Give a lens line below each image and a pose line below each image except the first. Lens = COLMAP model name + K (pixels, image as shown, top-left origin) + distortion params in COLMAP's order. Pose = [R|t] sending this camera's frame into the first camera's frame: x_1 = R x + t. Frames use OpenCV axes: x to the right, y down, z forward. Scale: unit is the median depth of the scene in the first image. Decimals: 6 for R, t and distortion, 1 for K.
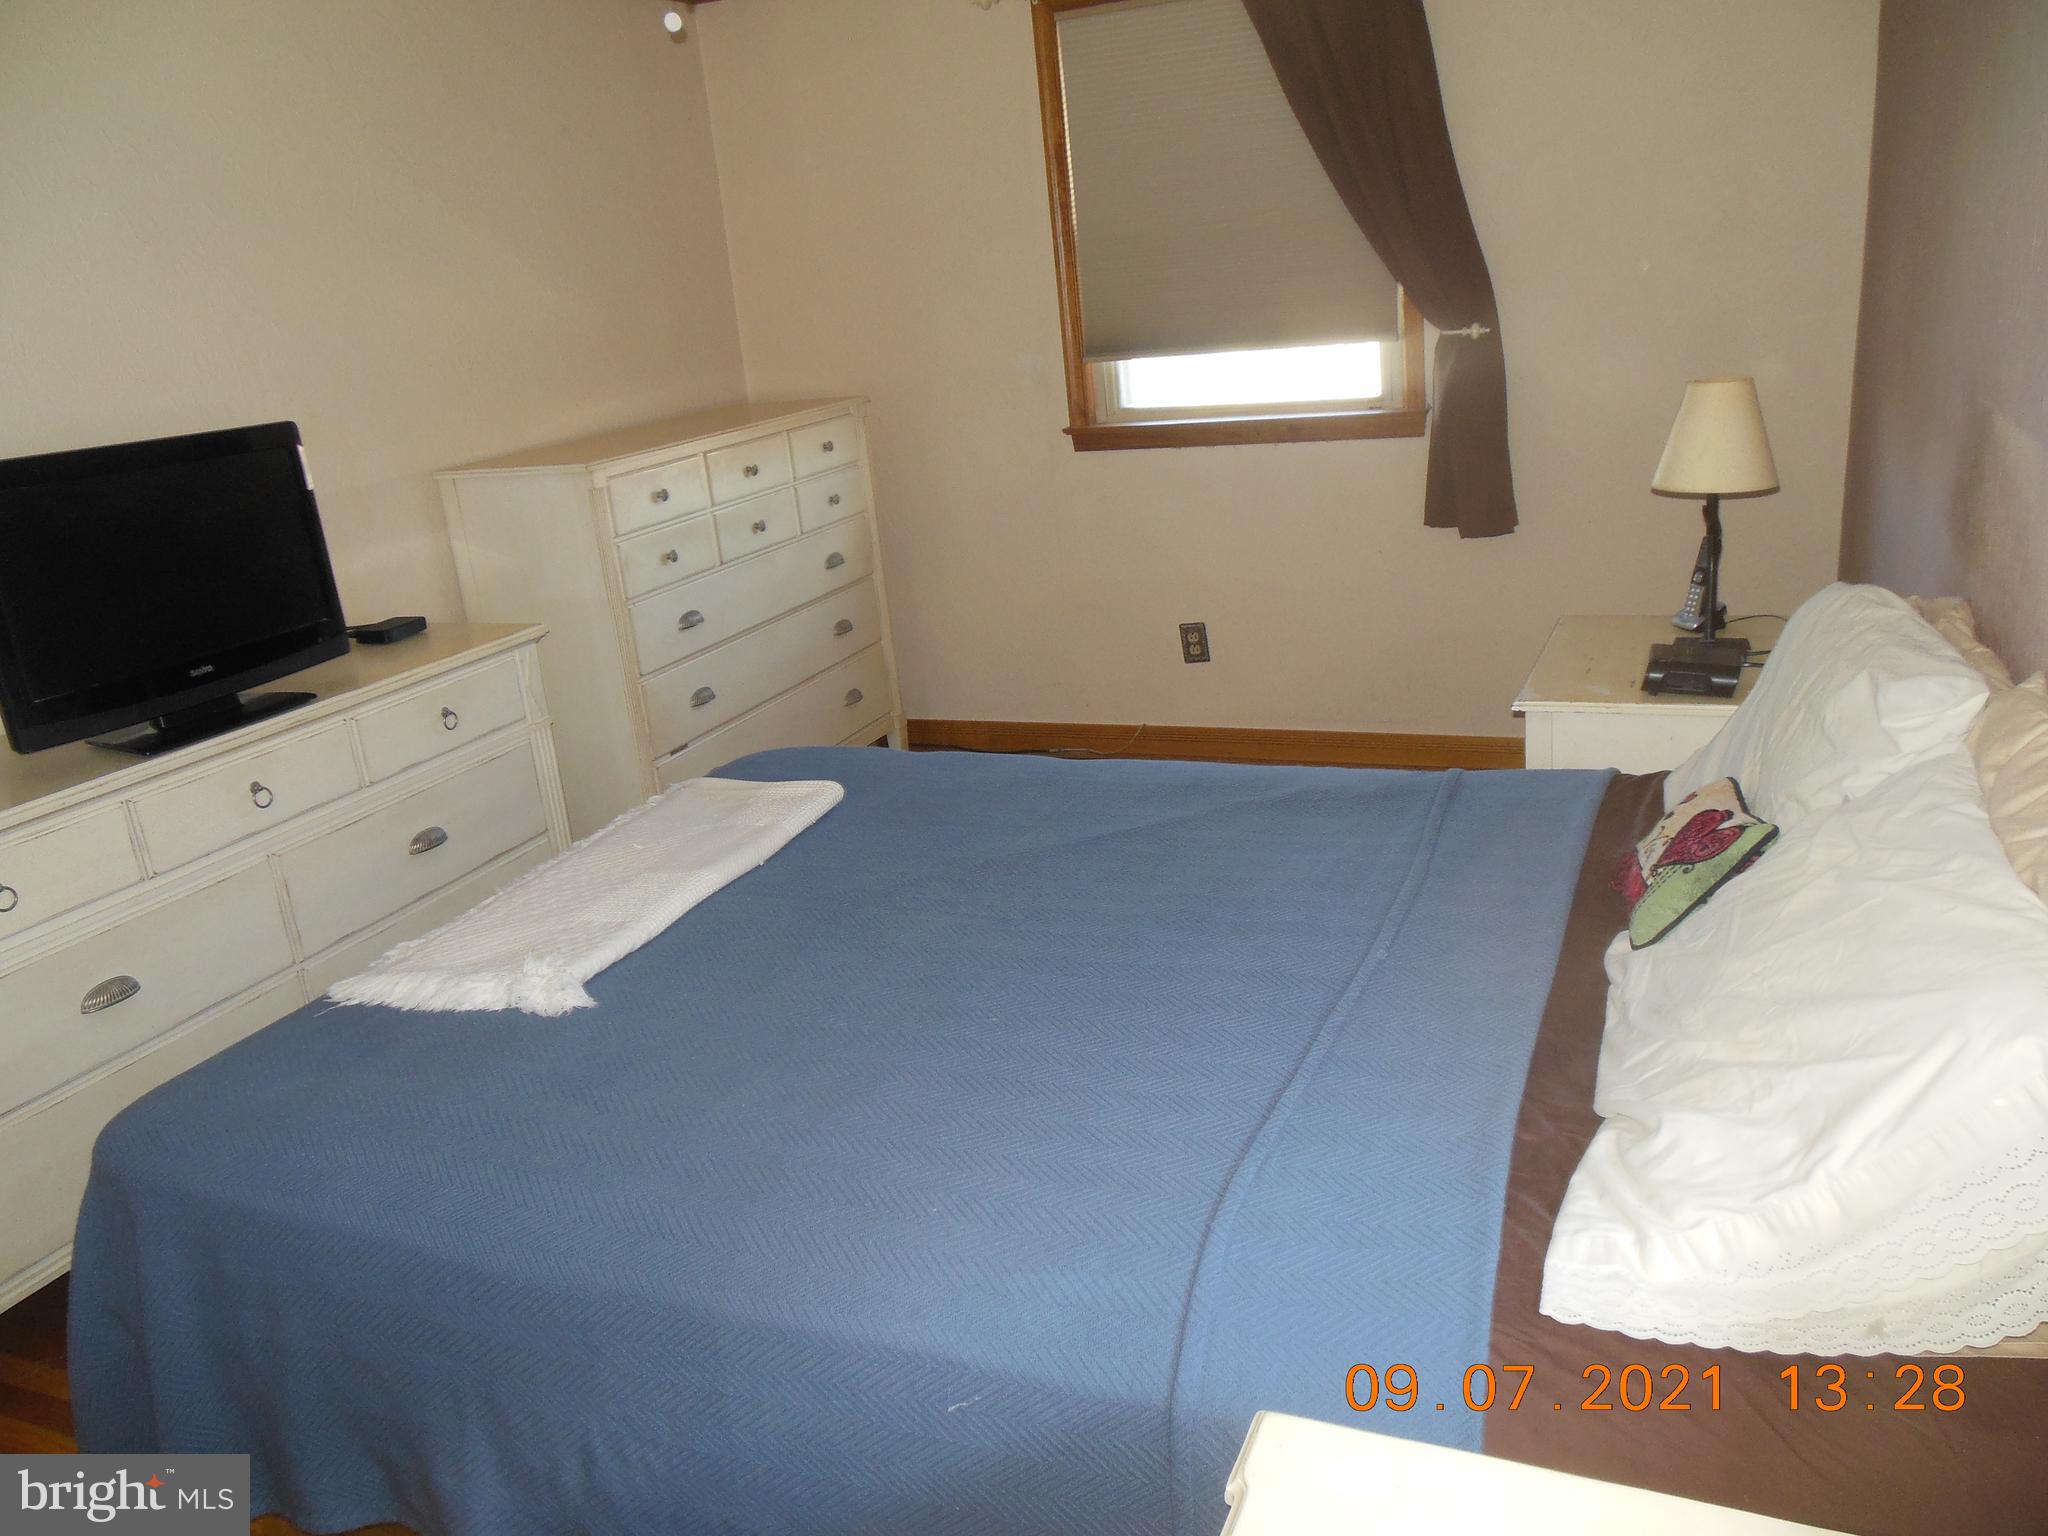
lens RADIAL K [[1545.8, 0, 1024.0], [0, 1545.8, 768.0], [0, 0, 1]] dist [-0.062753, 0.082234]
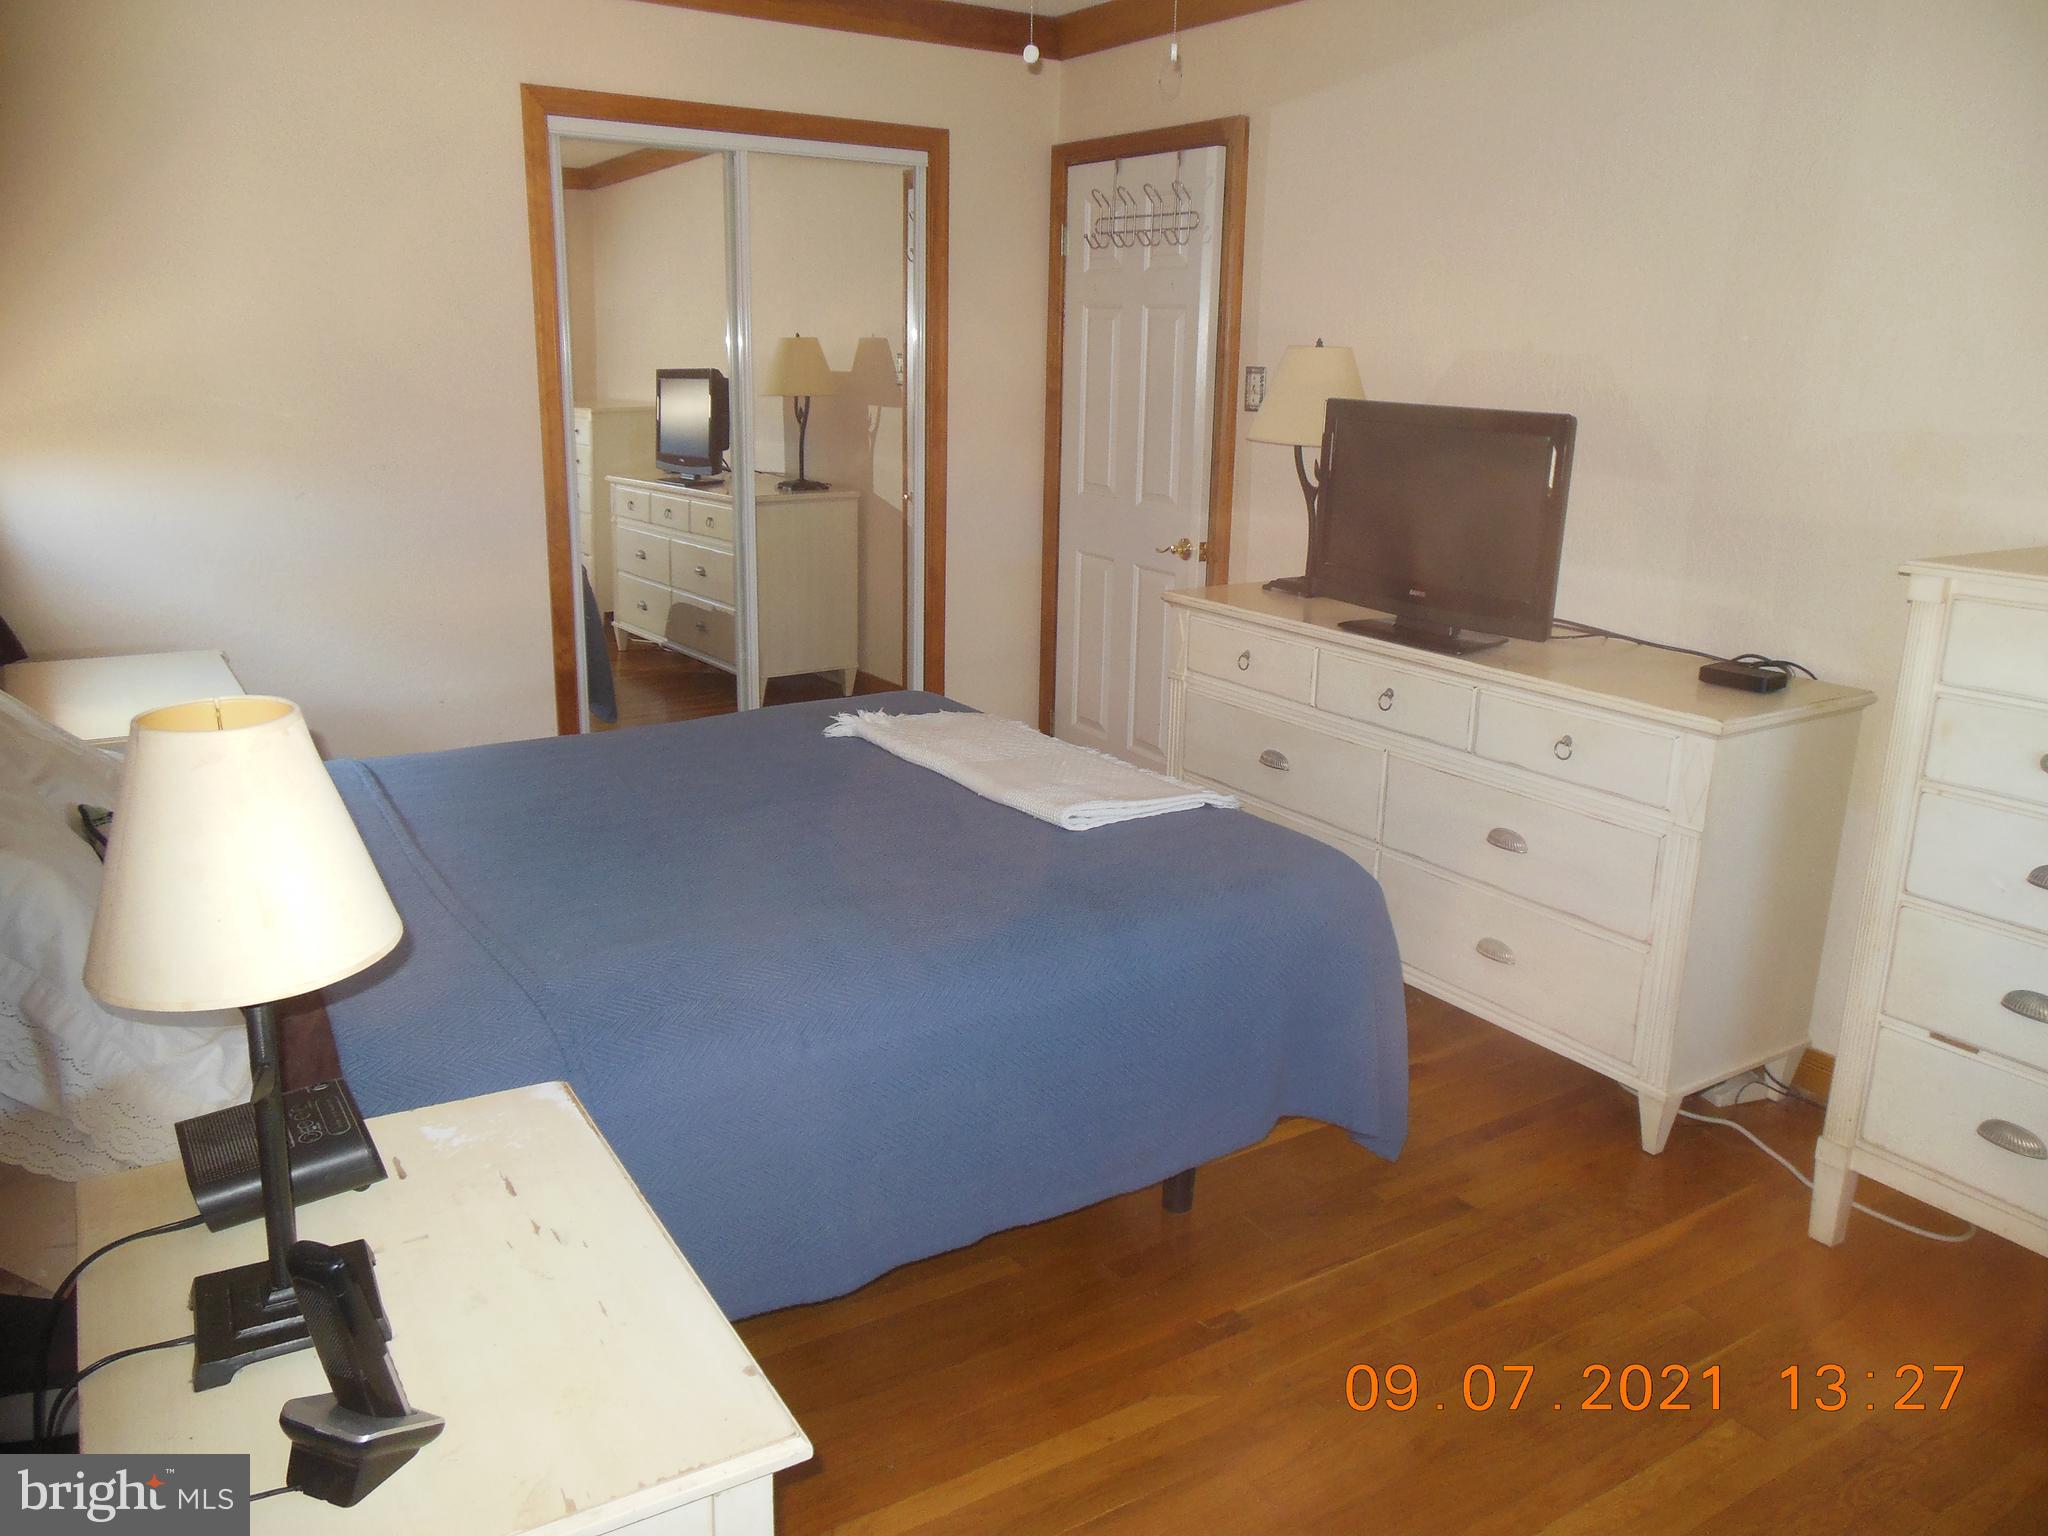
lens RADIAL K [[1545.8, 0, 1024.0], [0, 1545.8, 768.0], [0, 0, 1]] dist [-0.062753, 0.082234]
pose [[-0.573070, 0.296049, -0.764164, 0.501721], [-0.207716, 0.849545, 0.484899, -0.381698], [0.792745, 0.436610, -0.425355, 1.067694]]
